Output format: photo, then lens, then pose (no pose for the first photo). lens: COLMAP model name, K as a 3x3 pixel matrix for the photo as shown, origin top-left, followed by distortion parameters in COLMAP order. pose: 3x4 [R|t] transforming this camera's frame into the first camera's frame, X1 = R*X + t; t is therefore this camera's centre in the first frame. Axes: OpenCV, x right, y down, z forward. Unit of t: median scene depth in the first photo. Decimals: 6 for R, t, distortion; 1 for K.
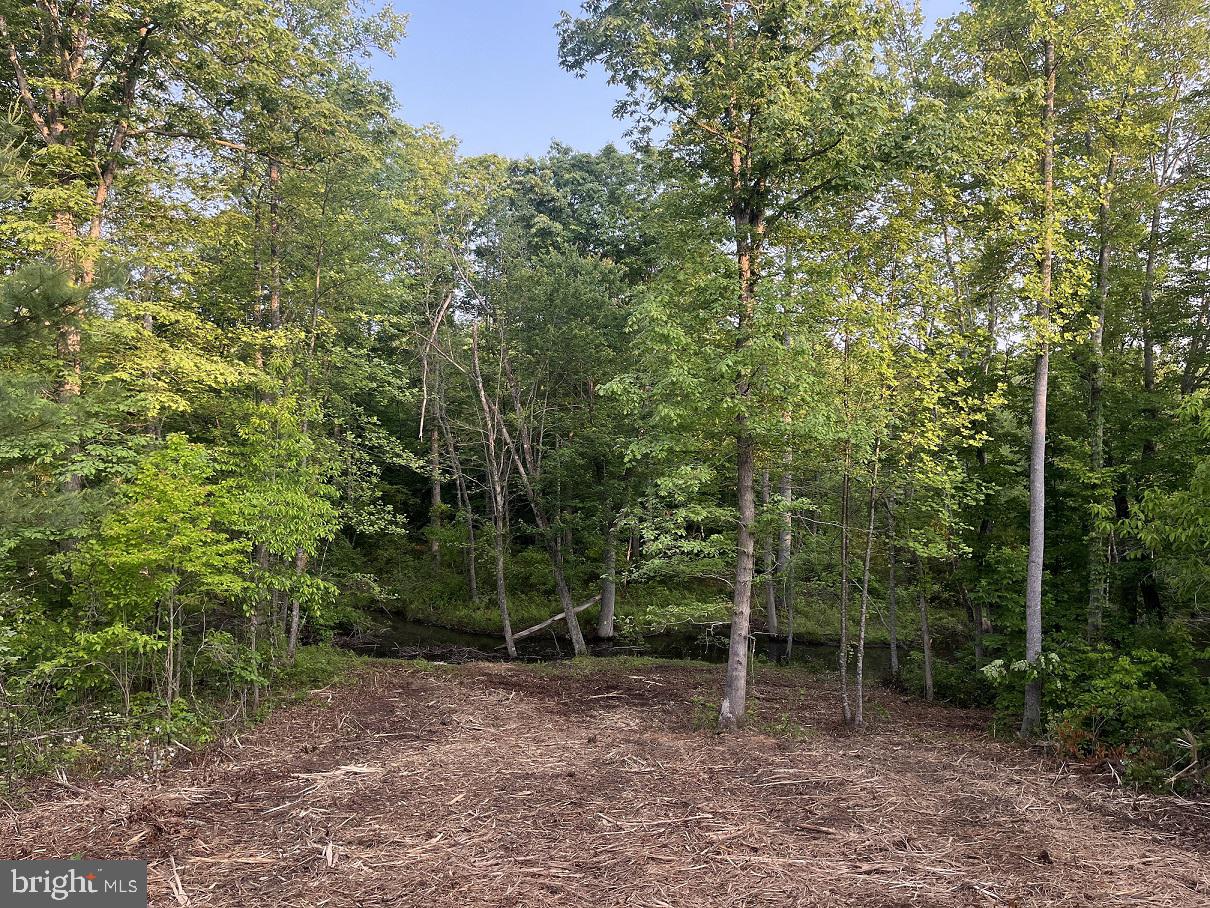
lens RADIAL K [[914.7, 0, 598.9], [0, 914.7, 454.0], [0, 0, 1]] dist [0.000434, -0.000255]
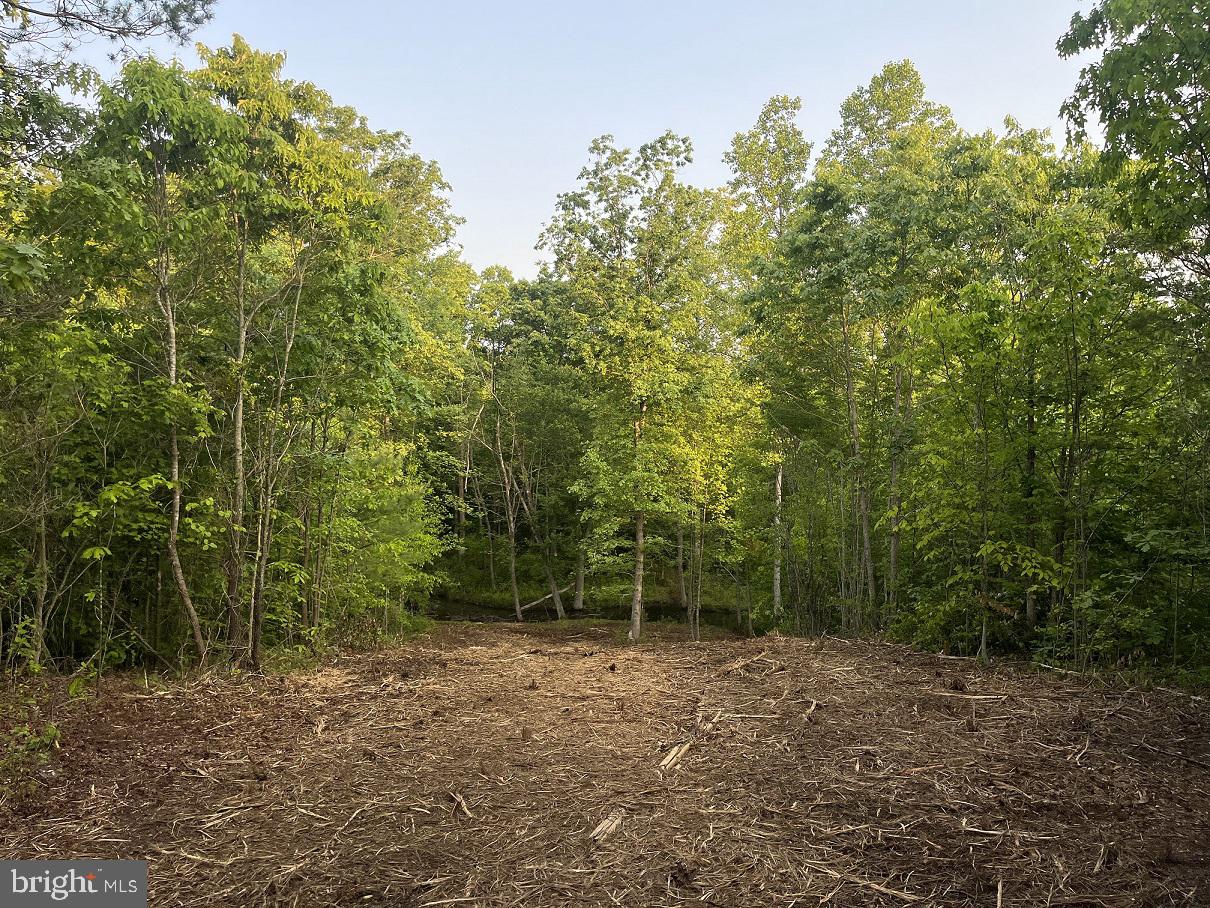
lens RADIAL K [[914.7, 0, 611.3], [0, 914.7, 453.2], [0, 0, 1]] dist [0.000434, -0.000255]
pose [[0.999483, -0.004800, 0.031780, 0.019018], [0.004456, 0.999931, 0.010884, -0.100440], [-0.031830, -0.010736, 0.999436, -0.674410]]
